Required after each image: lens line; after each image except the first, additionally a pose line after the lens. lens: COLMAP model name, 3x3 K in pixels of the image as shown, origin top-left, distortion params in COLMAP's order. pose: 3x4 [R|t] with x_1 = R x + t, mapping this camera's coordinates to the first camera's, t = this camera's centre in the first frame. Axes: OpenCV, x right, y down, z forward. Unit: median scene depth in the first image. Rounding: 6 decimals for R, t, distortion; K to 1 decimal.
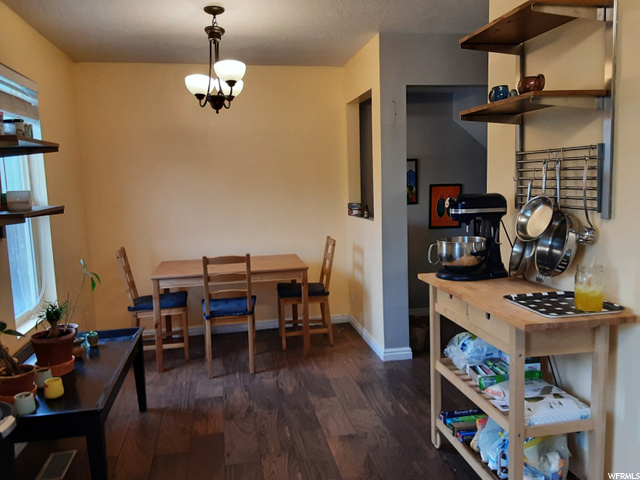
lens RADIAL K [[515.5, 0, 320.0], [0, 515.5, 240.0], [0, 0, 1]] dist [0.139500, -0.197751]
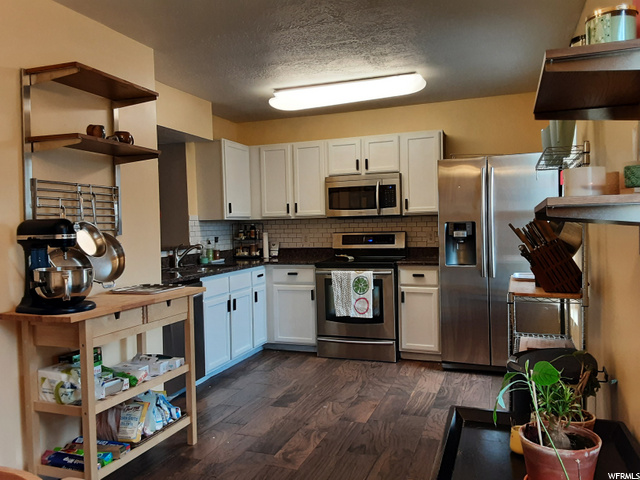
lens RADIAL K [[515.5, 0, 320.0], [0, 515.5, 240.0], [0, 0, 1]] dist [0.139500, -0.197751]
pose [[-0.853373, 0.033480, 0.520225, -0.653947], [0.109950, 0.987046, 0.116839, -0.126271], [-0.509575, 0.156906, -0.845999, 1.768022]]
